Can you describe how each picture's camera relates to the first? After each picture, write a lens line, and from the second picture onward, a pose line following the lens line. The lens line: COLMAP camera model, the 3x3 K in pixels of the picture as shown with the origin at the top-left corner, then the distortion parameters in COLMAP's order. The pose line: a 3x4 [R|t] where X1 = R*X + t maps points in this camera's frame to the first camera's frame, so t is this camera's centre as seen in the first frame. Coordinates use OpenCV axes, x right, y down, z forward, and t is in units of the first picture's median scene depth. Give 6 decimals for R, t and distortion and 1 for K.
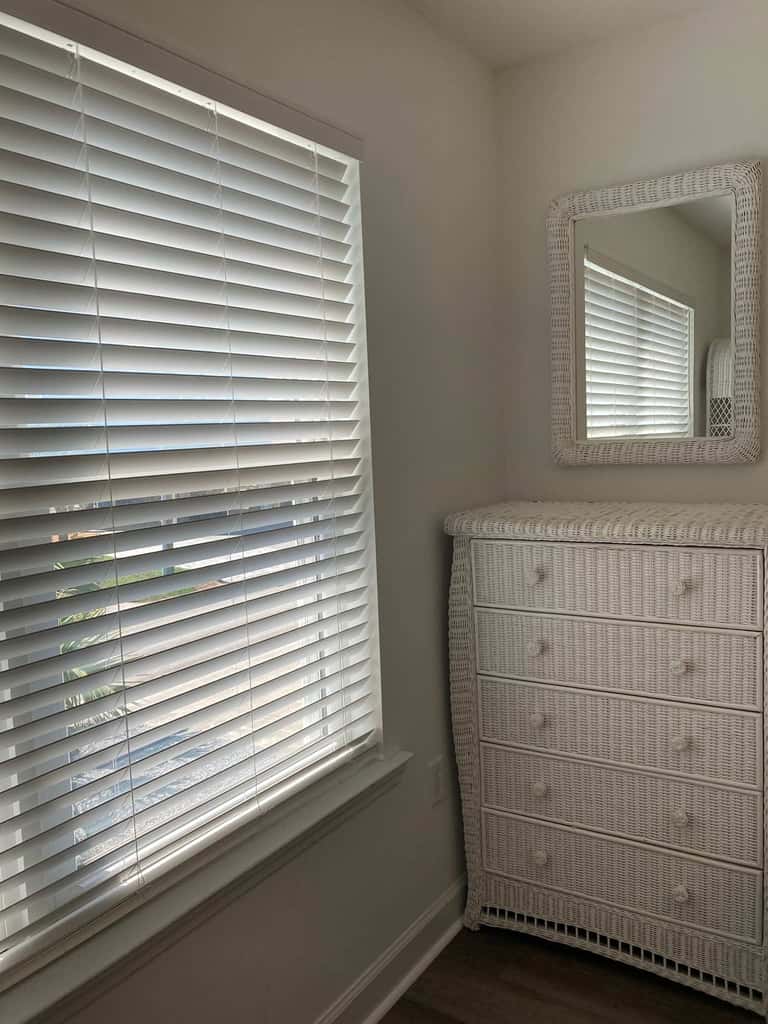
lens RADIAL K [[830.6, 0, 384.6], [0, 830.6, 514.0], [0, 0, 1]] dist [0.031639, -0.058659]
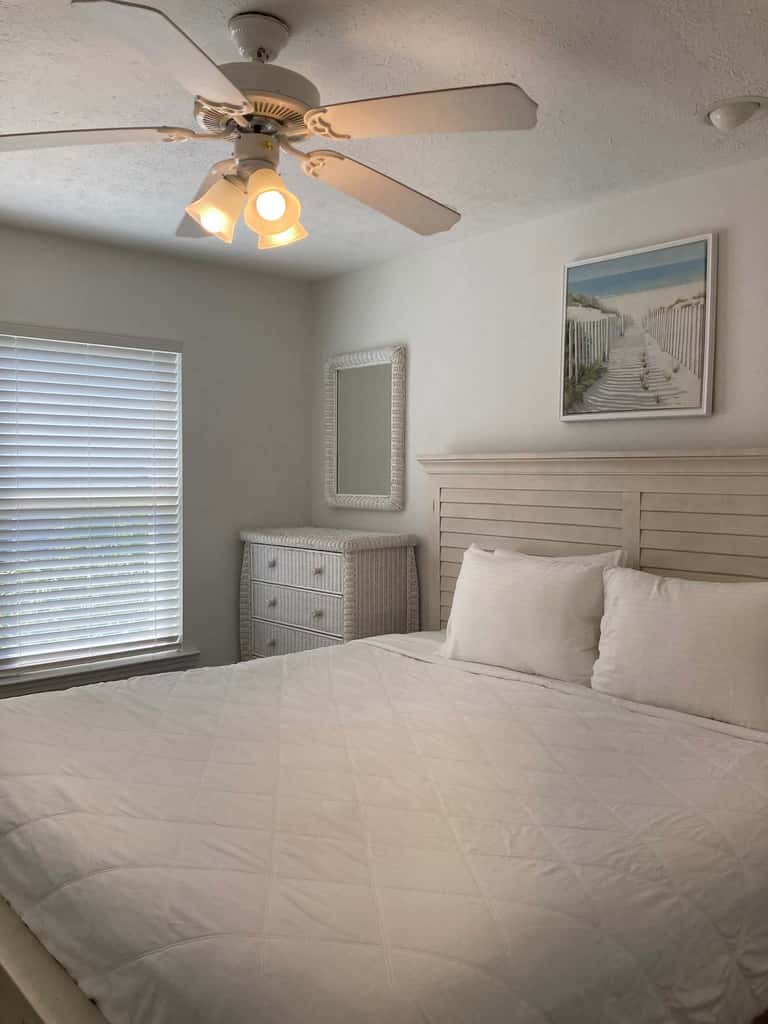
lens RADIAL K [[839.3, 0, 384.0], [0, 839.3, 512.0], [0, 0, 1]] dist [0.120971, -0.221526]
pose [[0.961004, 0.057927, -0.270399, 0.930602], [-0.070960, 0.996730, -0.038664, 0.012669], [0.267275, 0.056343, 0.961972, -0.766387]]
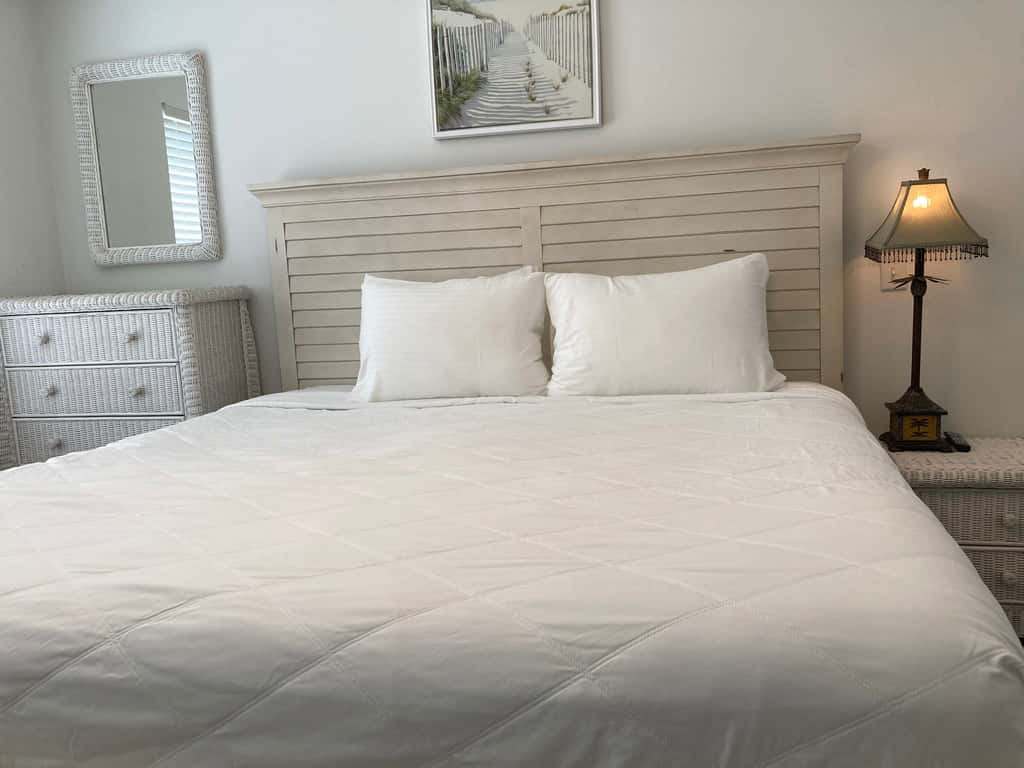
lens RADIAL K [[847.8, 0, 515.6], [0, 847.8, 379.3], [0, 0, 1]] dist [0.018352, 0.004393]
pose [[0.946711, -0.047197, 0.318607, 0.471556], [0.044155, 0.998884, 0.016766, 0.151687], [-0.319043, -0.001805, 0.947739, -0.606468]]
